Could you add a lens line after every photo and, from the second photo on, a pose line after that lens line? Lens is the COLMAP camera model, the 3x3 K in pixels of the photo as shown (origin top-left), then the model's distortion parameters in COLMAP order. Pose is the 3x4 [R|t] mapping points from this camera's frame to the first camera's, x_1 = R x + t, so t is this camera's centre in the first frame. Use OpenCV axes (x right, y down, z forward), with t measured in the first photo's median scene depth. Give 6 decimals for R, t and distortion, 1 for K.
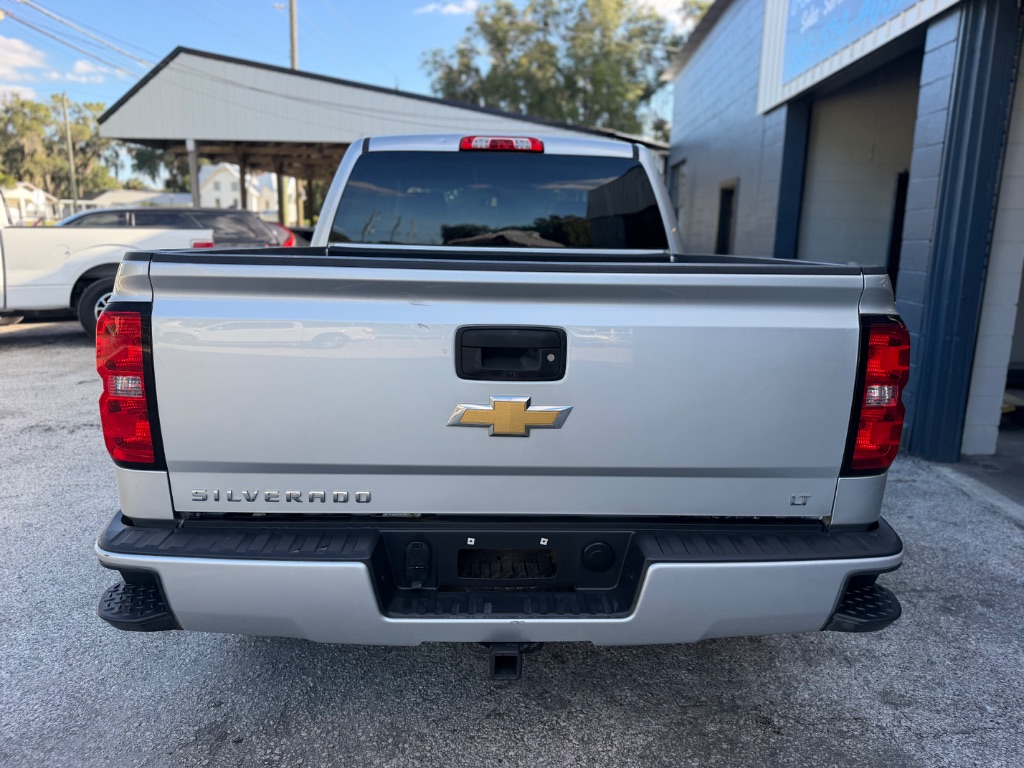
lens RADIAL K [[731.5, 0, 512.0], [0, 731.5, 384.0], [0, 0, 1]] dist [0.008896, -0.038208]
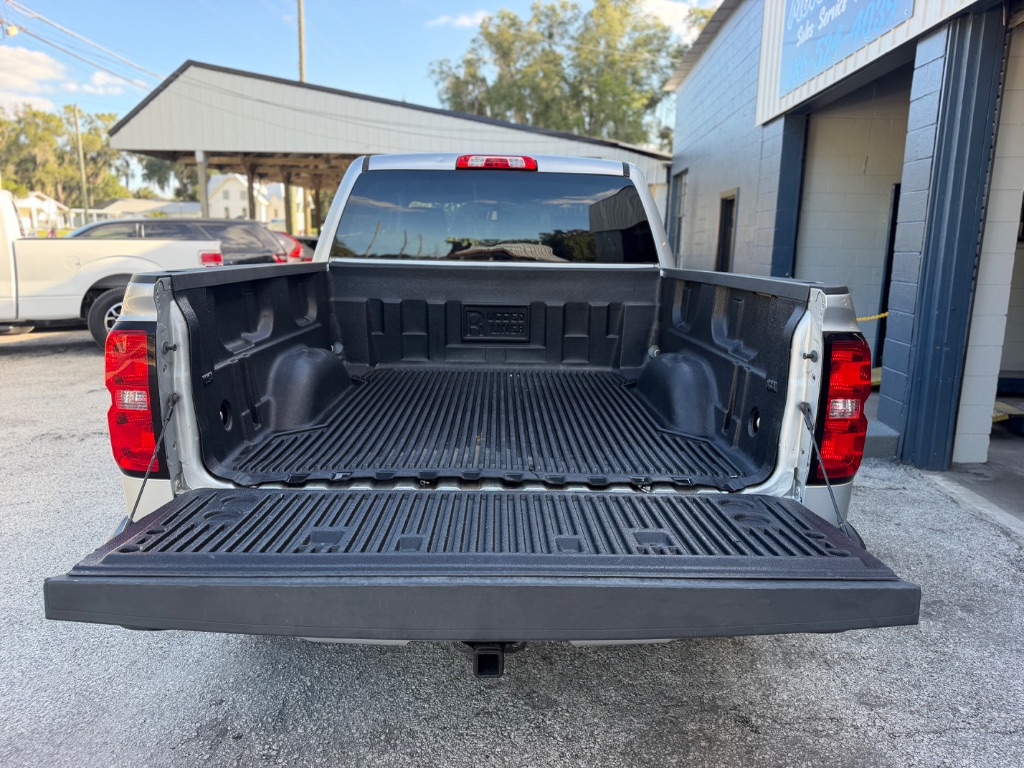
lens RADIAL K [[728.9, 0, 512.0], [0, 728.9, 384.0], [0, 0, 1]] dist [0.015202, -0.047422]
pose [[0.999958, -0.000242, -0.009202, 0.012233], [0.000155, 0.999955, -0.009457, -0.003371], [0.009204, 0.009455, 0.999913, -0.020181]]
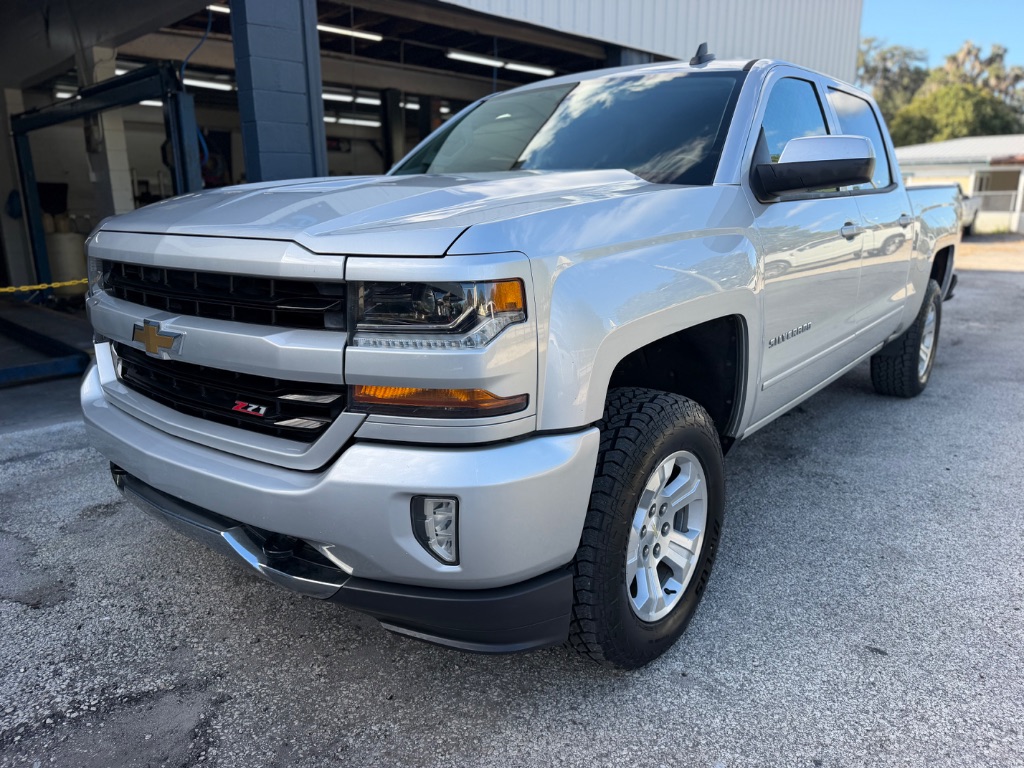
lens RADIAL K [[731.5, 0, 512.0], [0, 731.5, 384.0], [0, 0, 1]] dist [0.008896, -0.038208]
pose [[-0.767660, -0.167958, 0.618457, -0.405924], [0.124468, 0.907594, 0.400976, -0.318034], [-0.628654, 0.384791, -0.675818, 1.633573]]
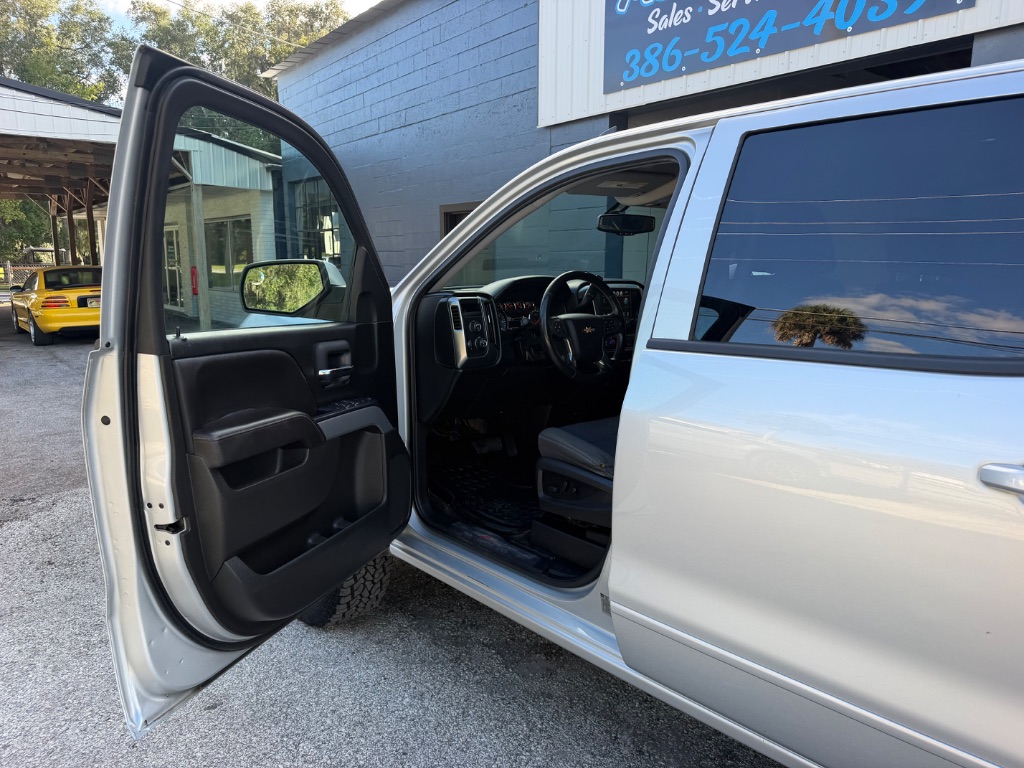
lens RADIAL K [[721.6, 0, 512.0], [0, 721.6, 384.0], [0, 0, 1]] dist [-0.001528, -0.000254]
pose [[0.751397, -0.117941, 0.649224, -0.472563], [0.136656, 0.990380, 0.021755, -0.166983], [-0.645544, 0.072374, 0.760286, 0.715153]]
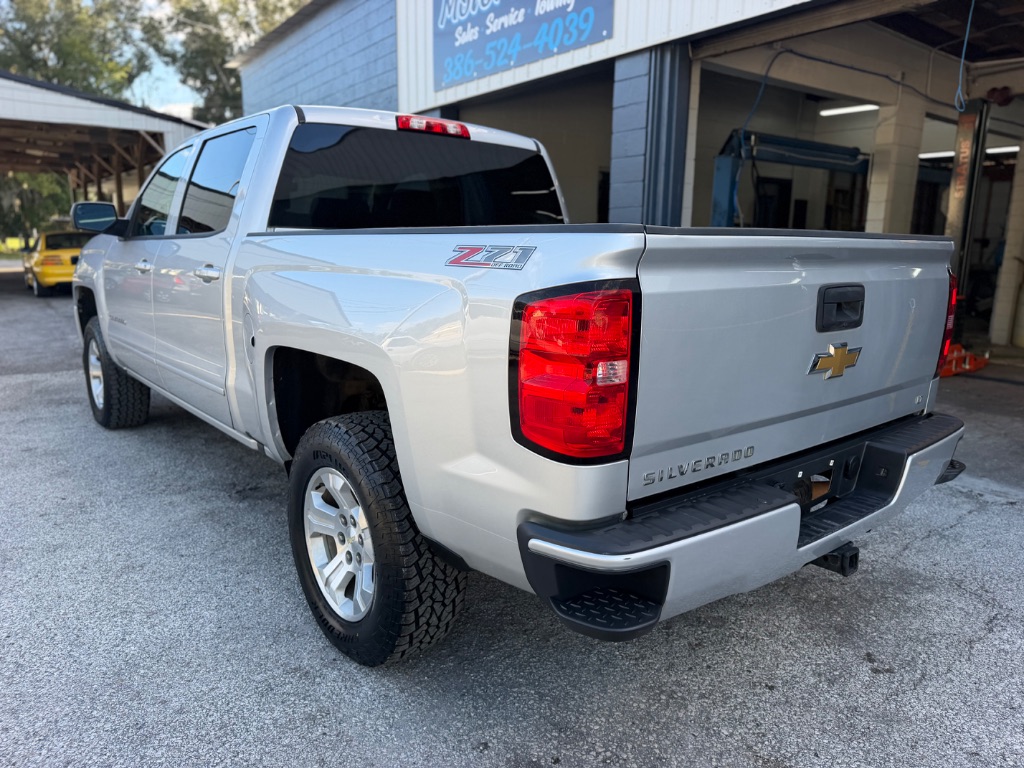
lens RADIAL K [[729.6, 0, 512.0], [0, 729.6, 384.0], [0, 0, 1]] dist [0.003635, -0.006006]
pose [[0.787307, -0.120916, 0.604588, -0.395971], [0.120074, 0.991876, 0.042010, -0.010932], [-0.604756, 0.039520, 0.795430, 0.123869]]
